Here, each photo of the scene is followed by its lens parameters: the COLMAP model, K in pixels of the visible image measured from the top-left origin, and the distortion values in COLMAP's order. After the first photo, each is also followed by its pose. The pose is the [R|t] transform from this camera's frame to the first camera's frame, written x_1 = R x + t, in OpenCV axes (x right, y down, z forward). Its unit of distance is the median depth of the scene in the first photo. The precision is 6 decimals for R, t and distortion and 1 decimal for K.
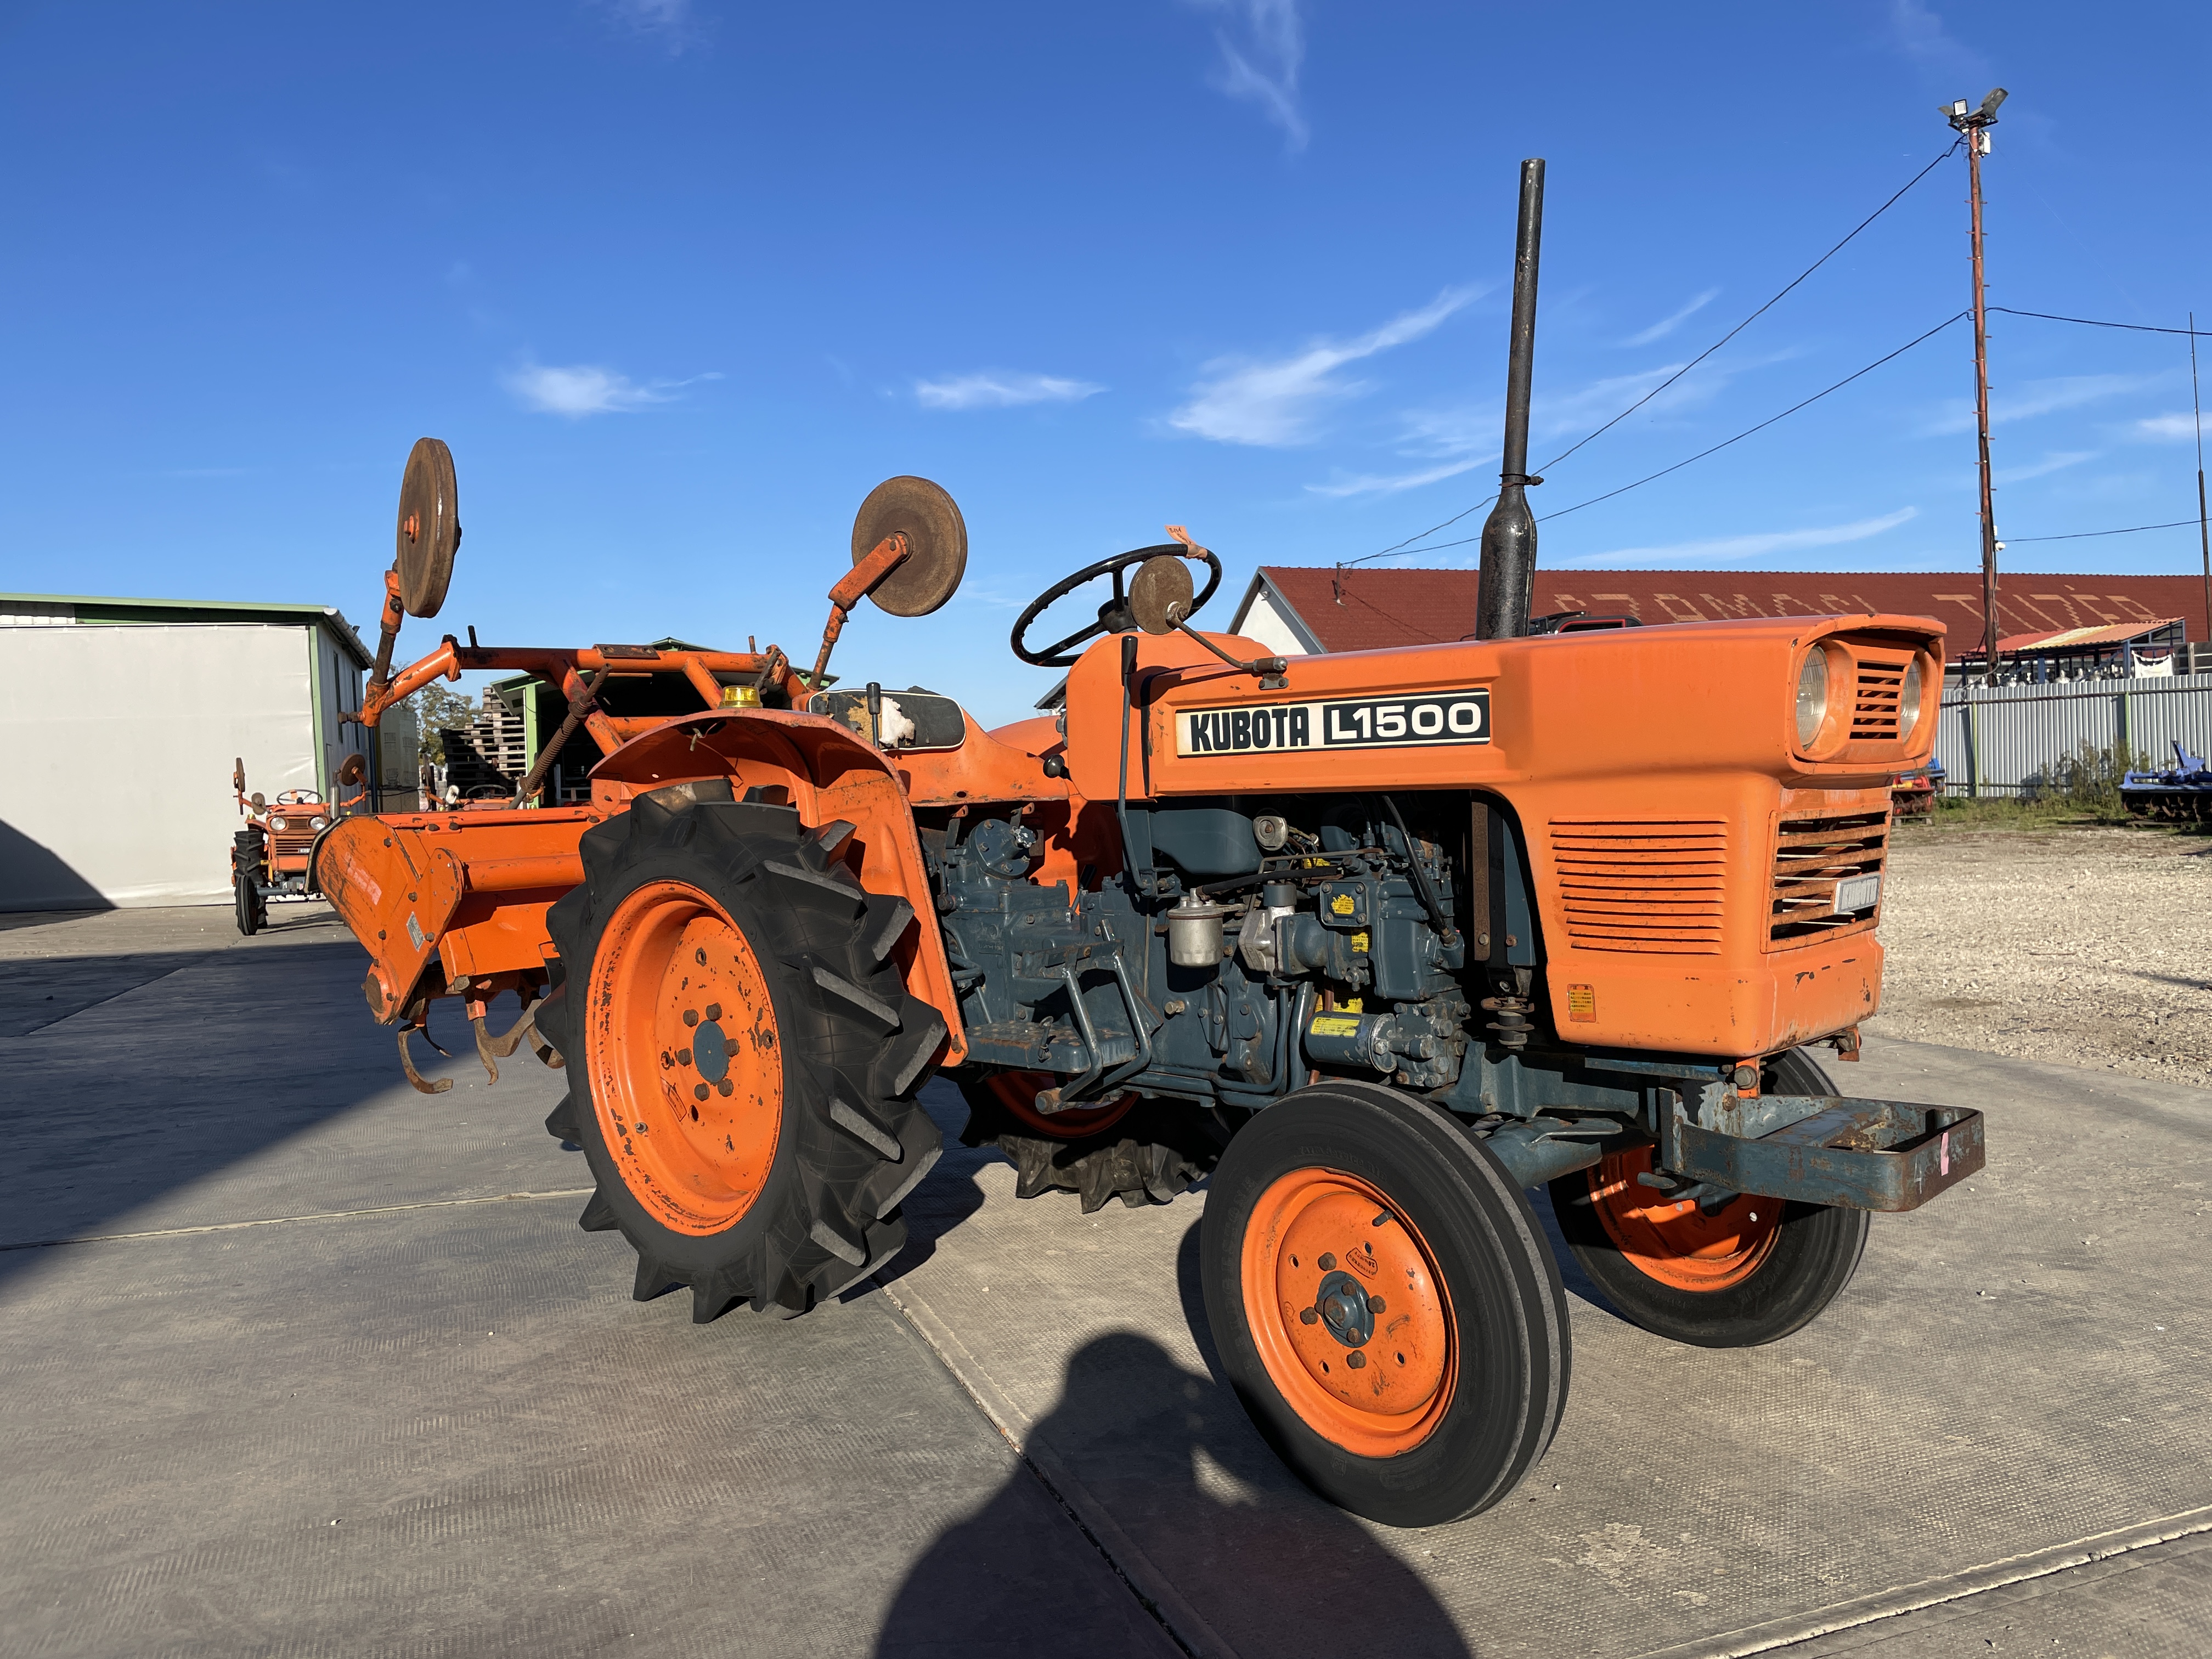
lens RADIAL K [[1720.9, 0, 1158.0], [0, 1720.9, 840.8], [0, 0, 1]] dist [0.009577, -0.009918]
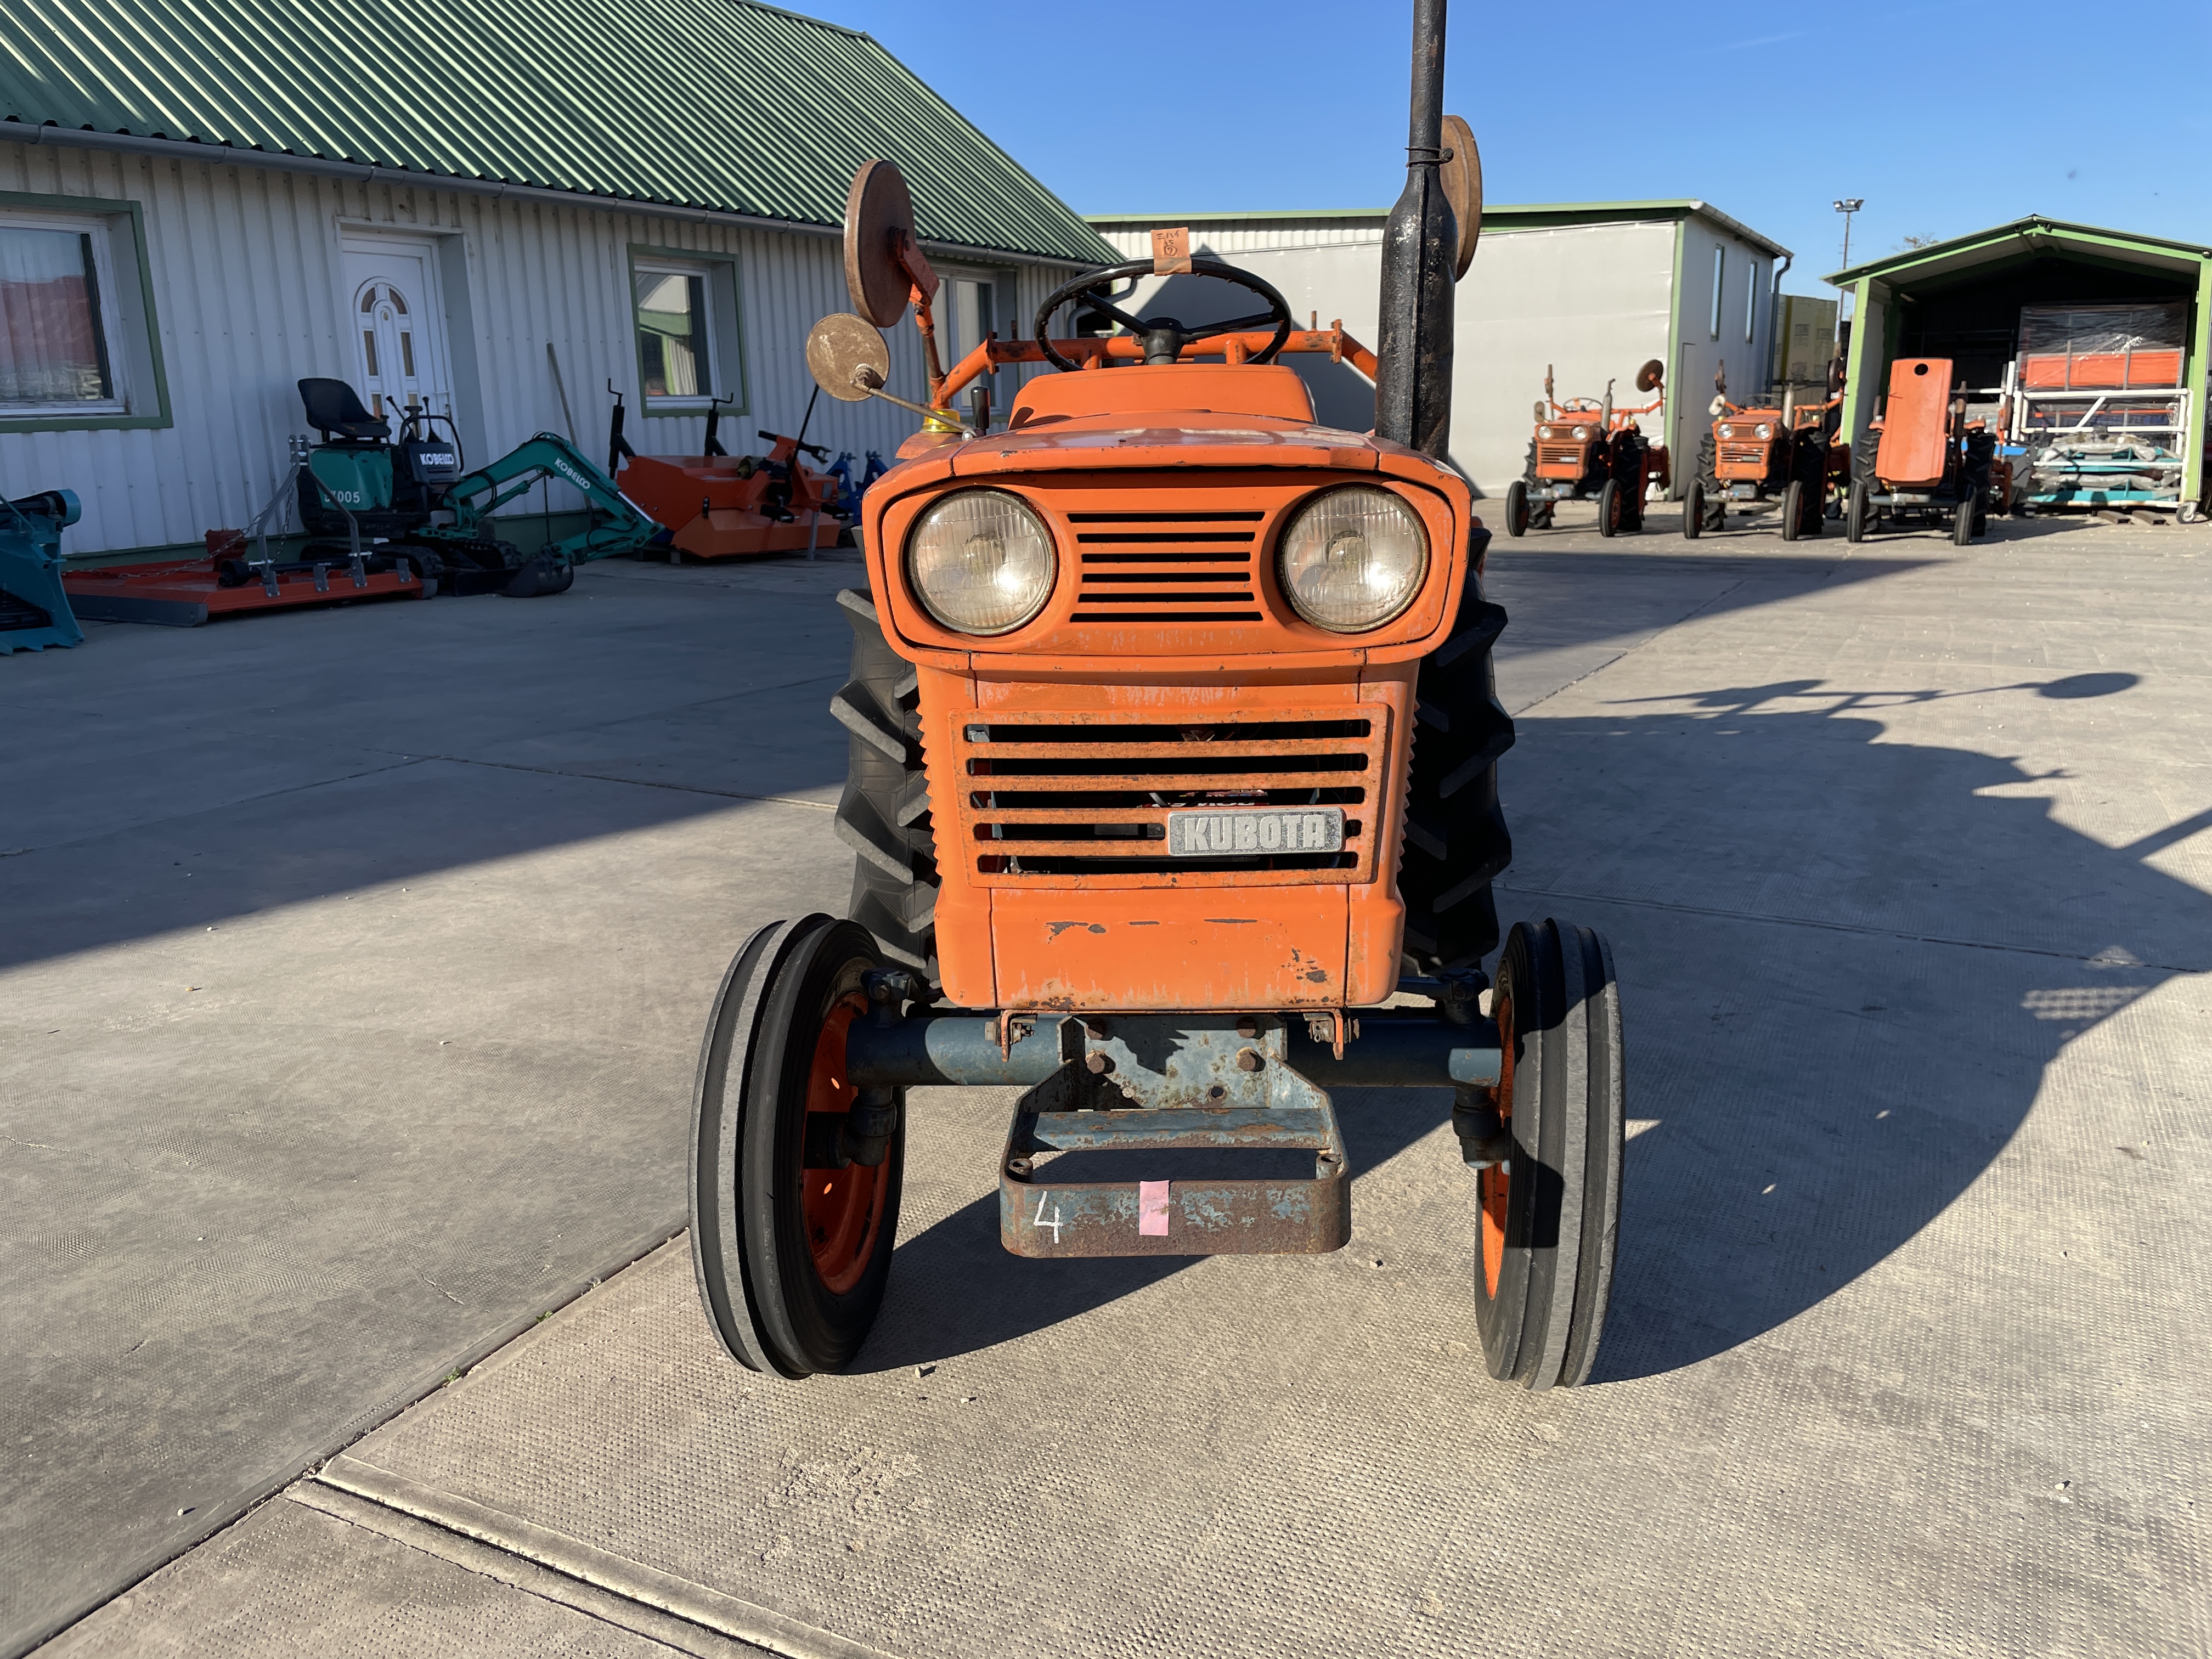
lens RADIAL K [[1699.6, 0, 1110.2], [0, 1699.6, 841.1], [0, 0, 1]] dist [0.089740, -0.130245]
pose [[0.661854, 0.206783, -0.720549, 0.699433], [-0.031943, 0.968108, 0.248487, -0.109532], [0.748952, -0.141445, 0.647352, 0.411017]]
